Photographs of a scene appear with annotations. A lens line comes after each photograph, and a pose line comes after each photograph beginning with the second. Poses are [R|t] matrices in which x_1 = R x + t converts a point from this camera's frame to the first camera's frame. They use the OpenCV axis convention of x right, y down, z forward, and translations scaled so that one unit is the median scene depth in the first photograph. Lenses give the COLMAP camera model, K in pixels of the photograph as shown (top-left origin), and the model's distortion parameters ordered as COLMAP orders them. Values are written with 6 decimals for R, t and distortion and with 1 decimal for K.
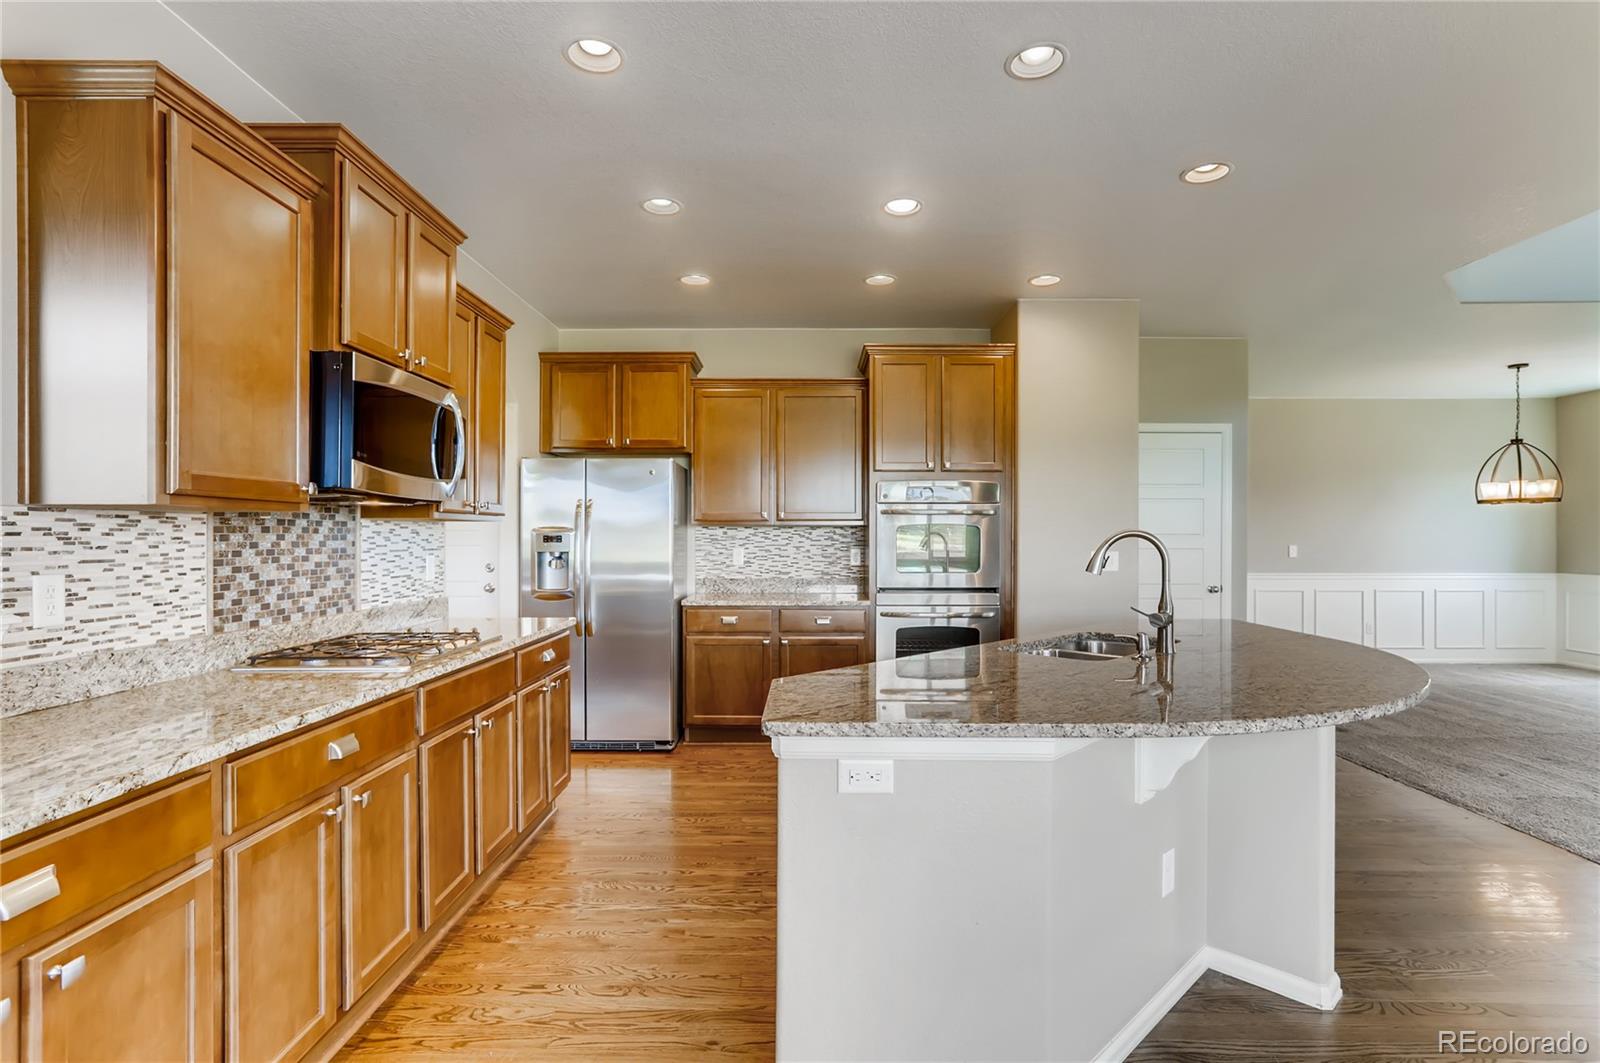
lens RADIAL K [[778.6, 0, 788.4], [0, 778.6, 535.0], [0, 0, 1]] dist [-0.000041, 0.006735]
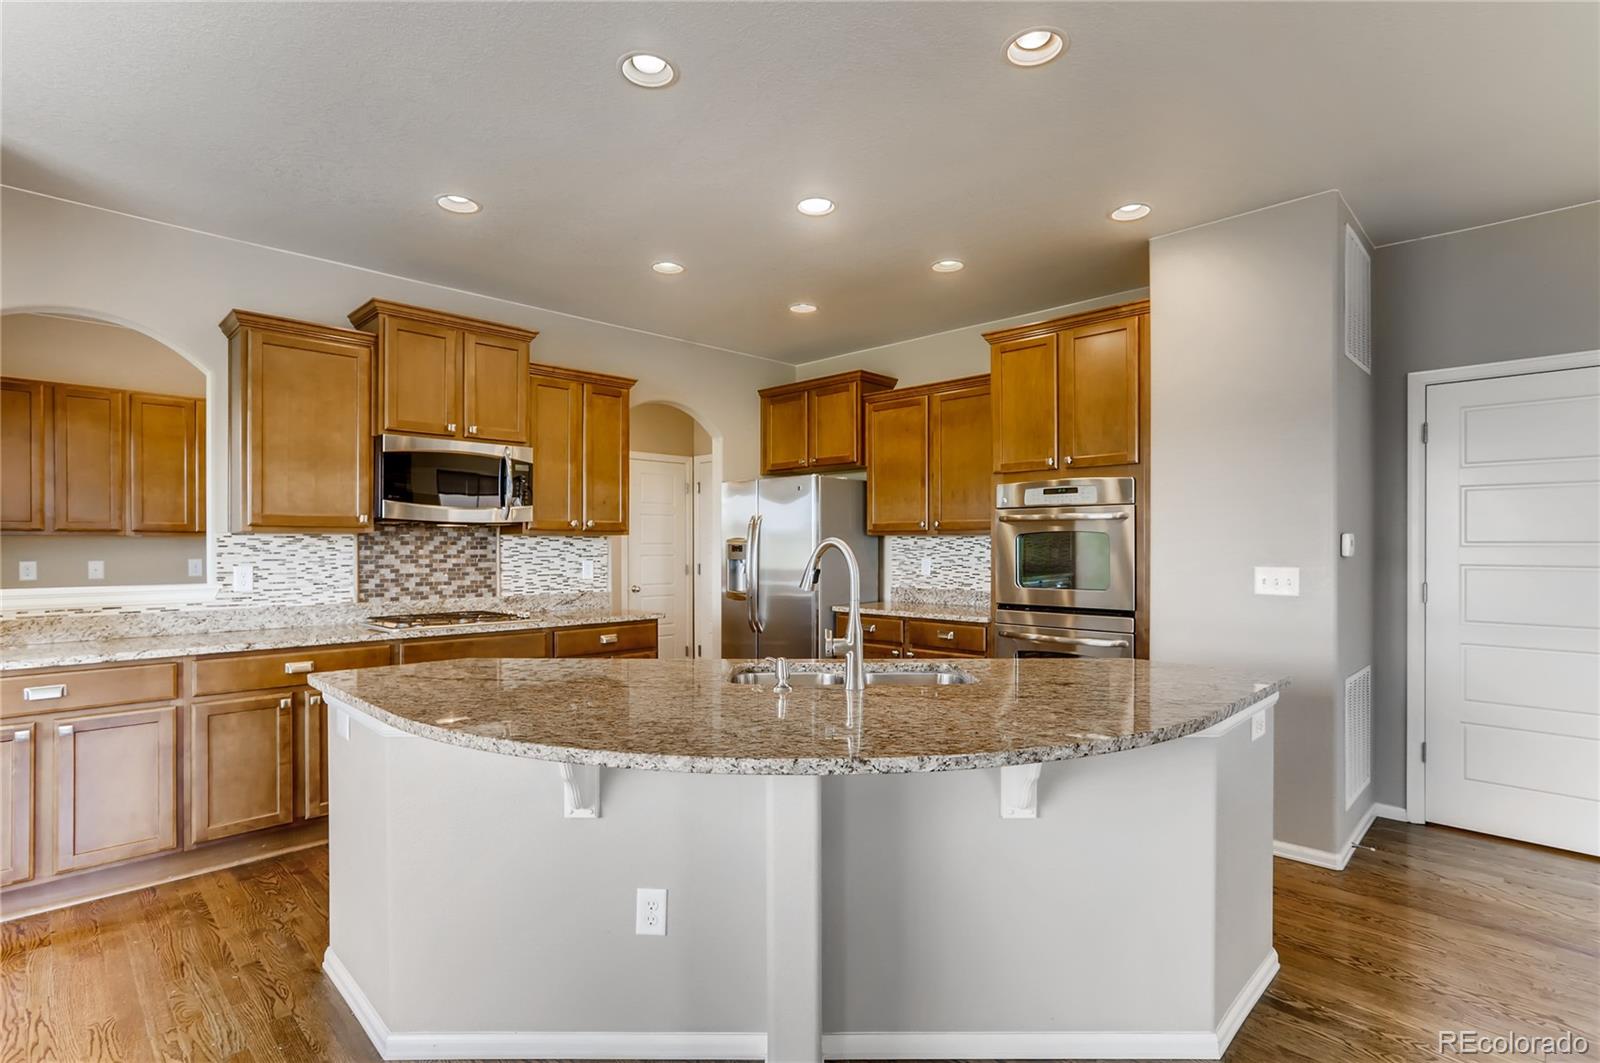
lens RADIAL K [[778.6, 0, 793.4], [0, 778.6, 543.7], [0, 0, 1]] dist [-0.000041, 0.006735]
pose [[0.725749, -0.004522, -0.687945, 1.060152], [0.003568, 0.999990, -0.002808, 0.002288], [0.687951, -0.000417, 0.725757, 0.361406]]
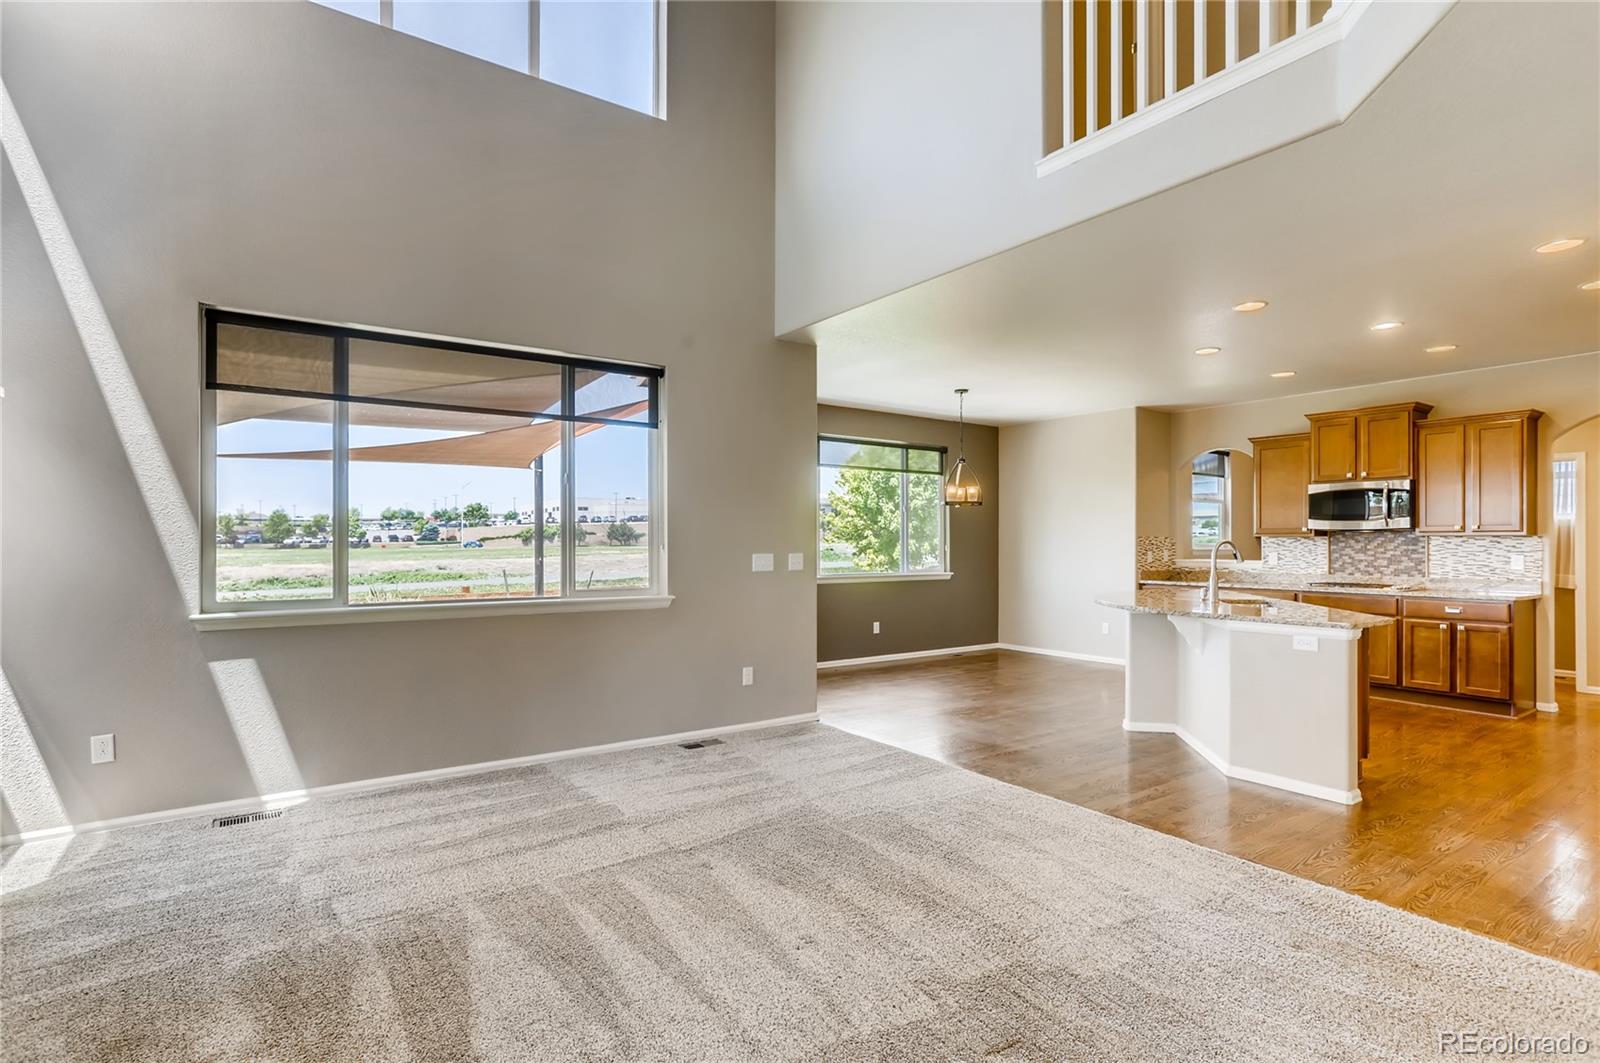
lens RADIAL K [[778.6, 0, 803.7], [0, 778.6, 541.3], [0, 0, 1]] dist [-0.000041, 0.006735]
pose [[-0.803937, -0.004611, -0.594697, 2.617895], [-0.002124, 0.999986, -0.004882, 0.010001], [0.594711, -0.002662, -0.803935, 2.063877]]
